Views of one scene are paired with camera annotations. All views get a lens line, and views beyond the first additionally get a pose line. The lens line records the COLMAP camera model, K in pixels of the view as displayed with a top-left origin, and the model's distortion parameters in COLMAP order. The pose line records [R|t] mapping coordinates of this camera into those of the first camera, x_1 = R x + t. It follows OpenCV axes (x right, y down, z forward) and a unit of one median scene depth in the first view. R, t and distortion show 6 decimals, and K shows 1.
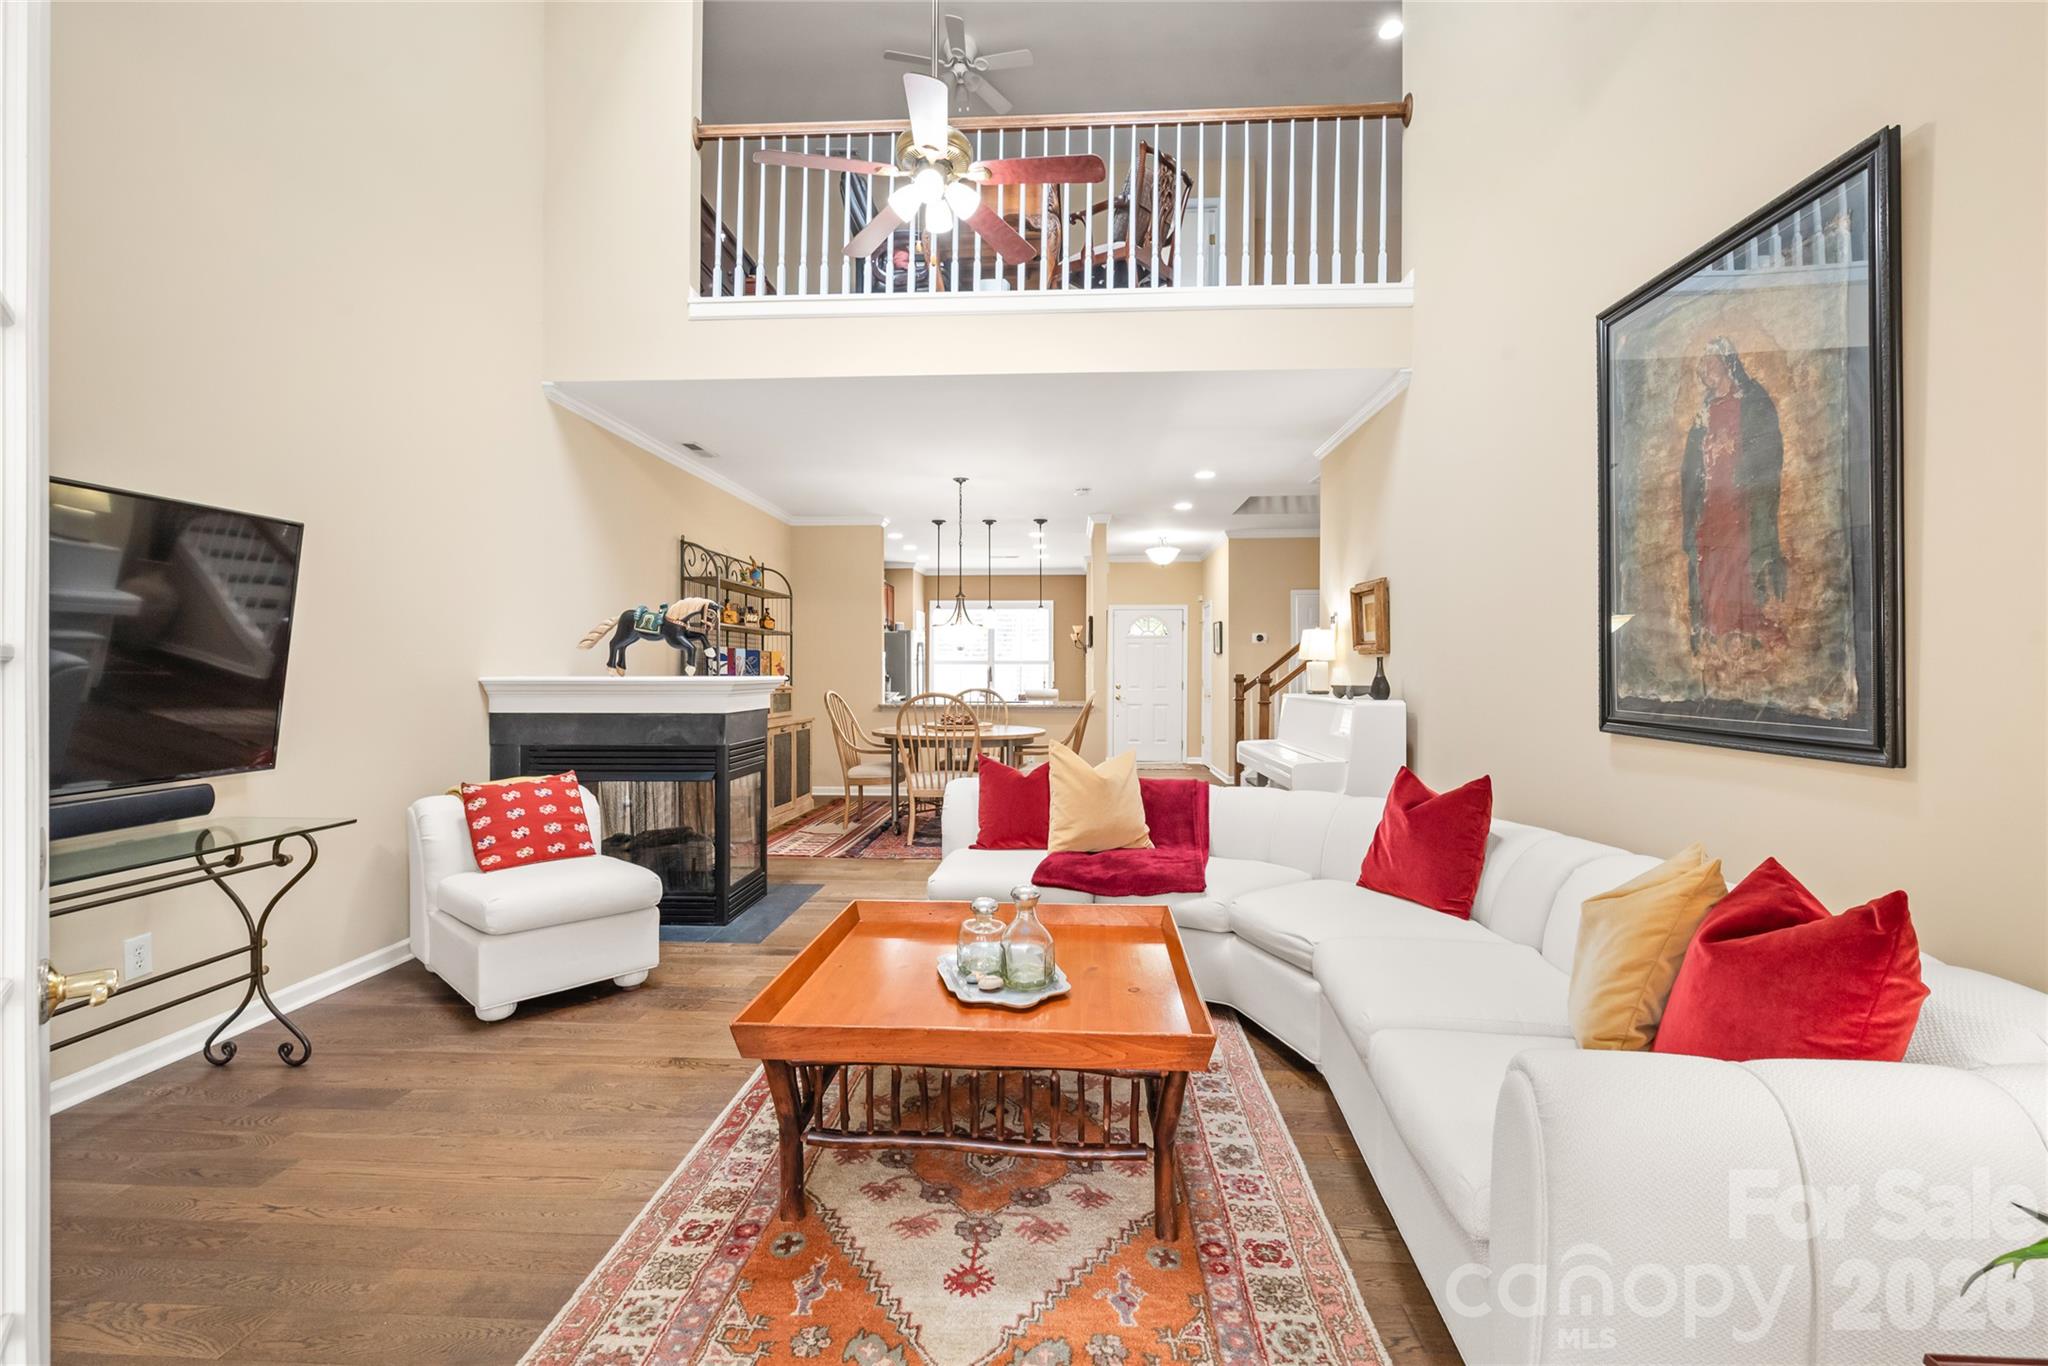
lens RADIAL K [[872.8, 0, 1028.5], [0, 872.8, 672.3], [0, 0, 1]] dist [-0.000314, -0.000620]
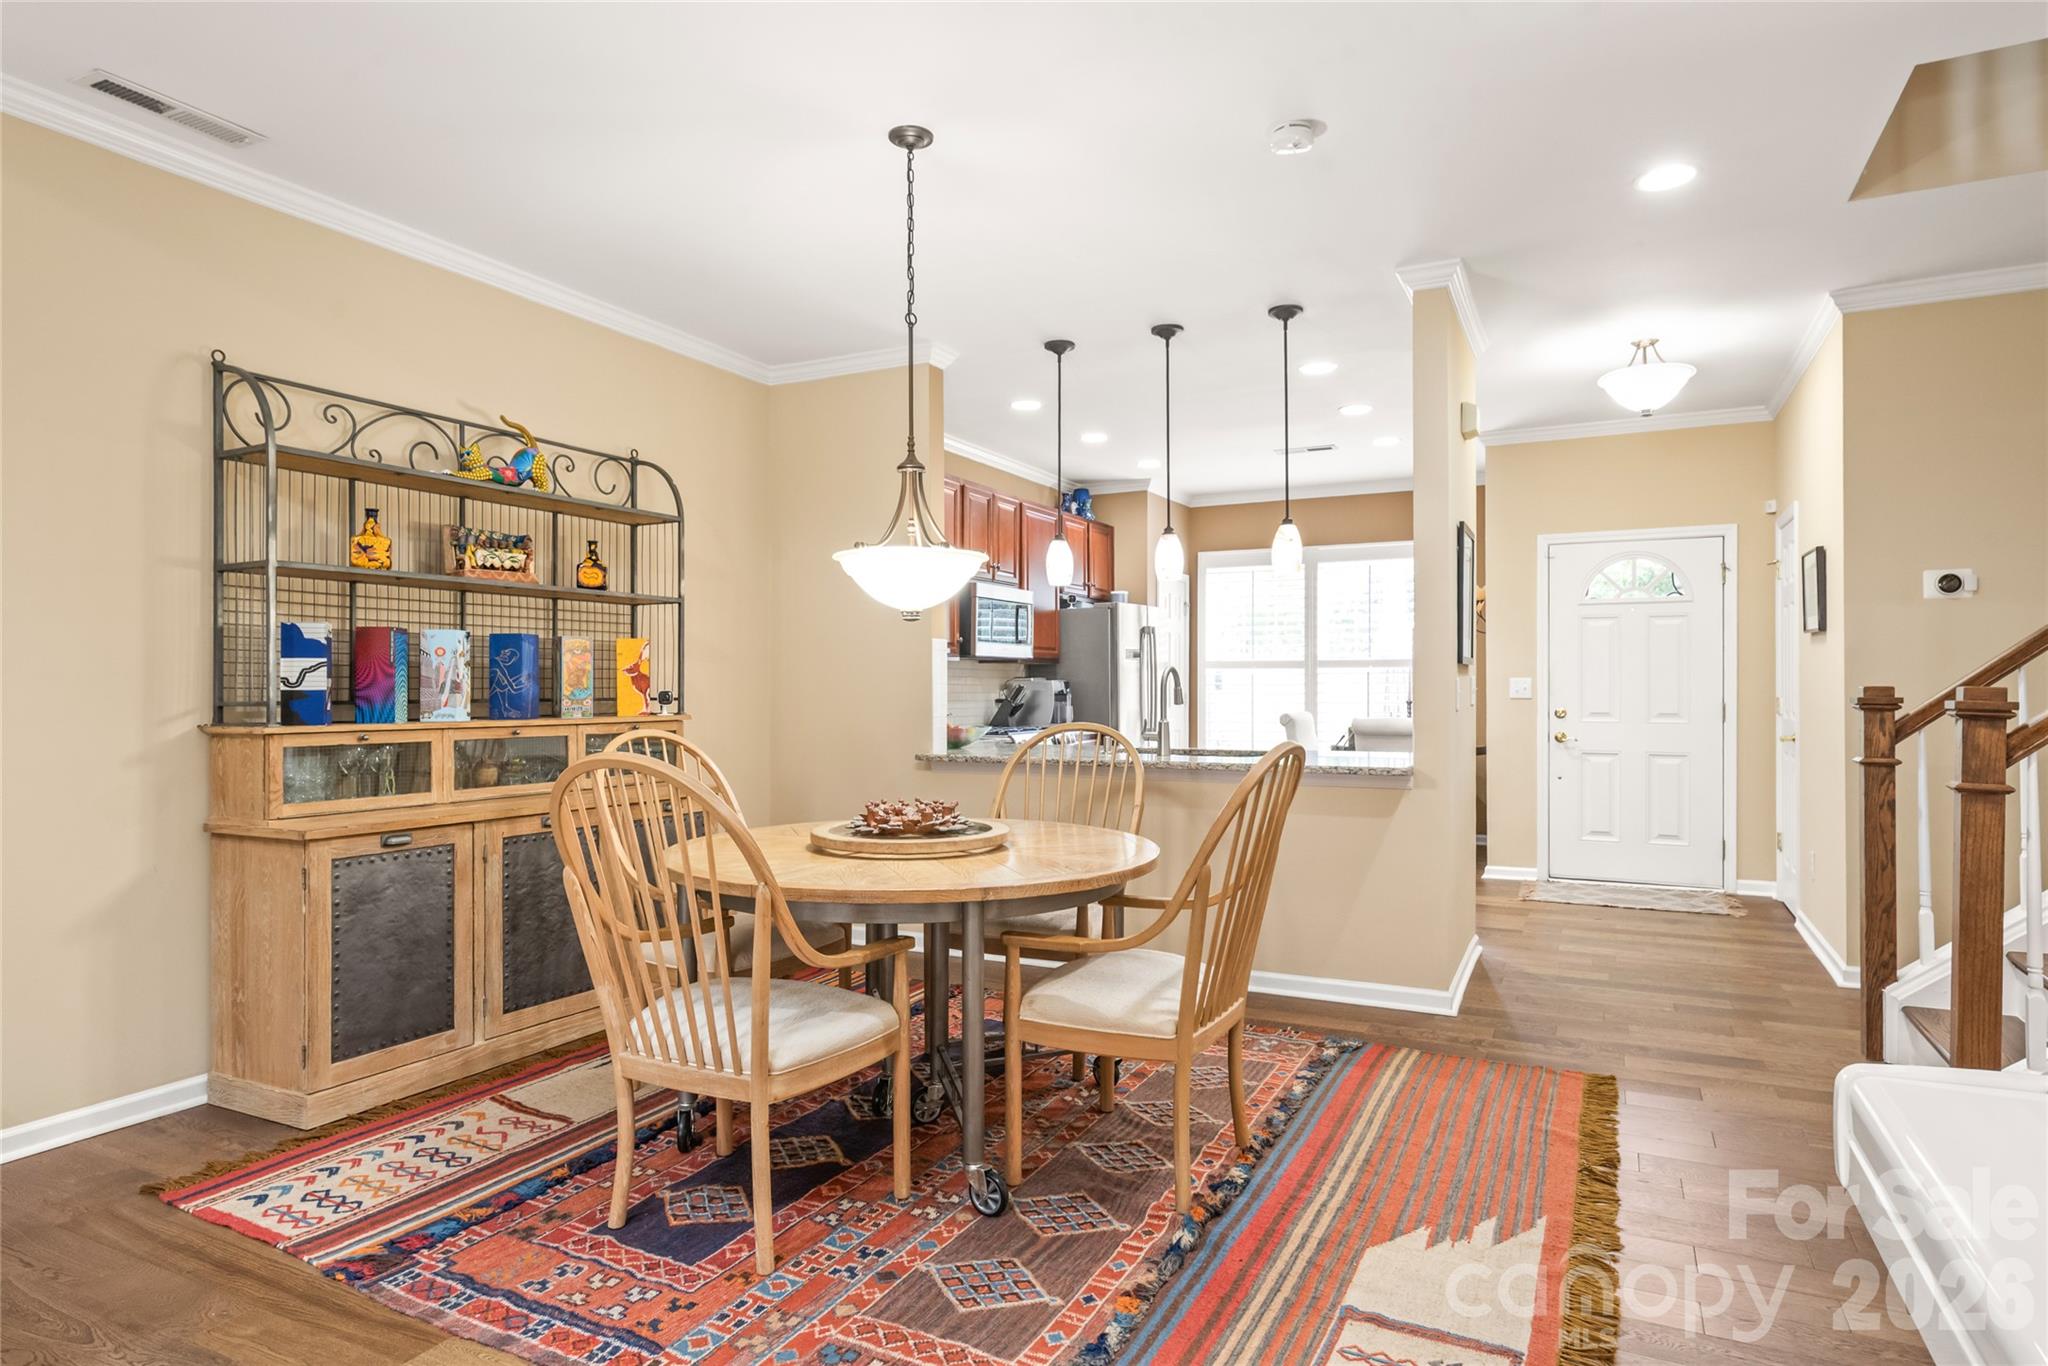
lens RADIAL K [[1178.4, 0, 1019.5], [0, 1178.4, 683.3], [0, 0, 1]] dist [0.015478, 0.000098]
pose [[0.922345, -0.004797, -0.386338, 0.099395], [0.005011, 0.999987, -0.000455, -0.000135], [0.386335, -0.001516, 0.922357, 0.395269]]
